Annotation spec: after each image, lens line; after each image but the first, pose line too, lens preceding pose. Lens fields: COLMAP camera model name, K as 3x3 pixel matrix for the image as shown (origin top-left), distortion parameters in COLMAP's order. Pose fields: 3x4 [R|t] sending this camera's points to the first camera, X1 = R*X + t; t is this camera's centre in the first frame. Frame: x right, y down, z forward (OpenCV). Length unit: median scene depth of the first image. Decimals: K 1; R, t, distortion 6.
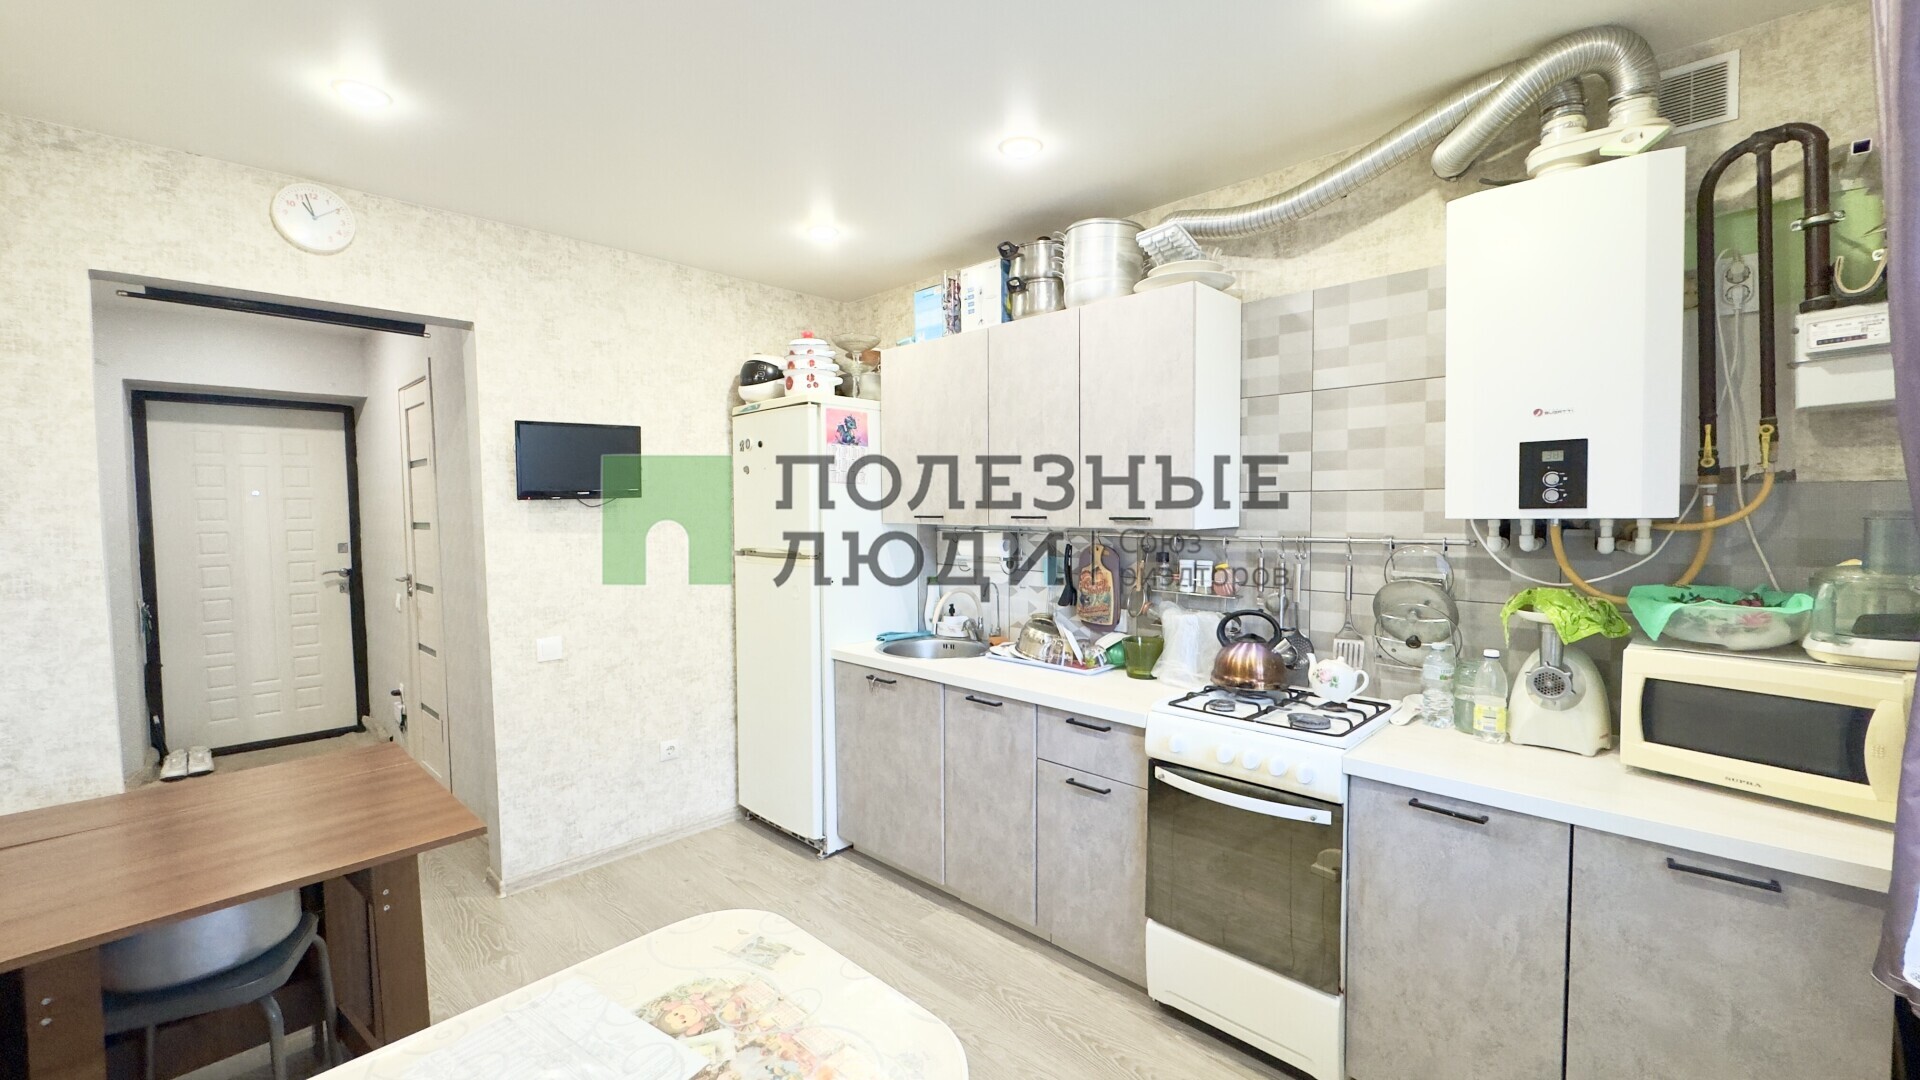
lens RADIAL K [[756.9, 0, 964.4], [0, 756.9, 534.5], [0, 0, 1]] dist [-0.000849, 0.000090]
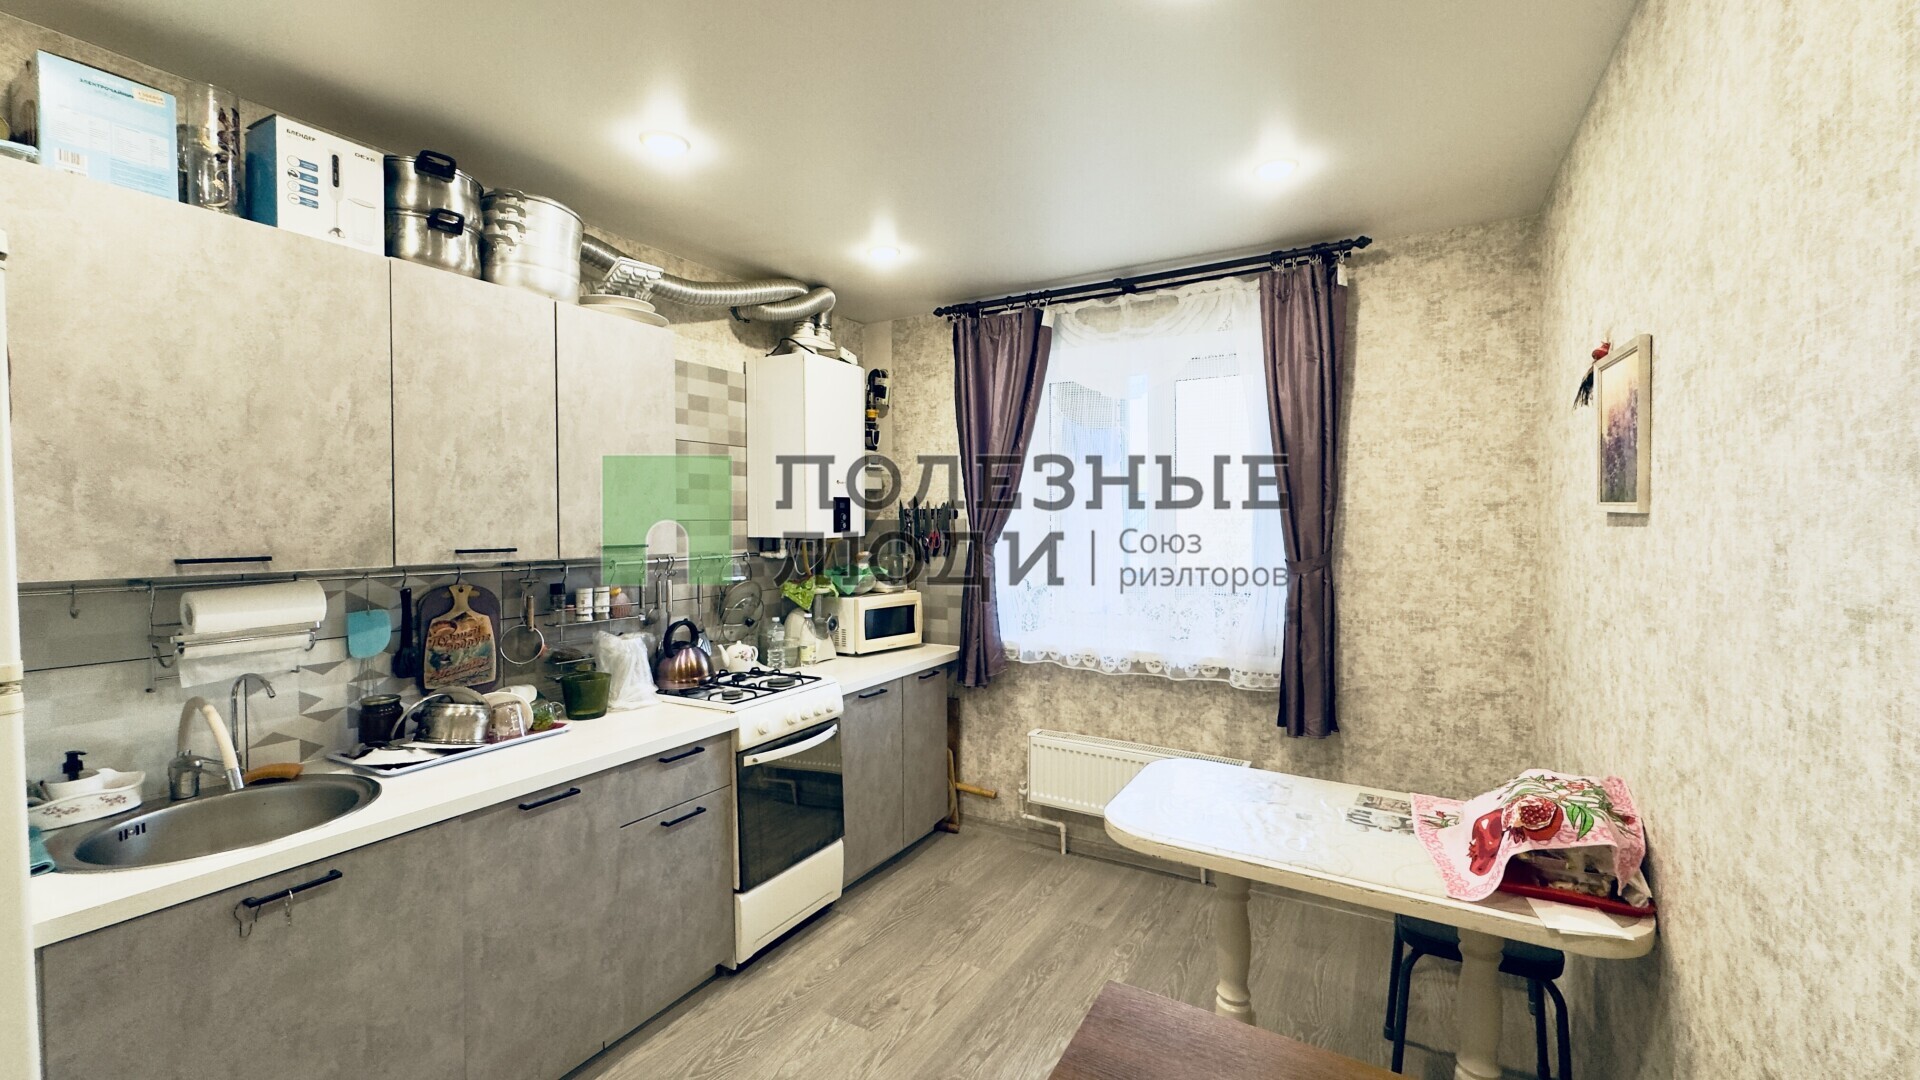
lens RADIAL K [[756.9, 0, 960.8], [0, 756.9, 534.5], [0, 0, 1]] dist [-0.000849, 0.000090]
pose [[-0.232363, -0.010615, 0.972571, -0.910204], [0.039763, 0.999001, 0.020403, -0.043692], [-0.971816, 0.043413, -0.231709, 0.890756]]
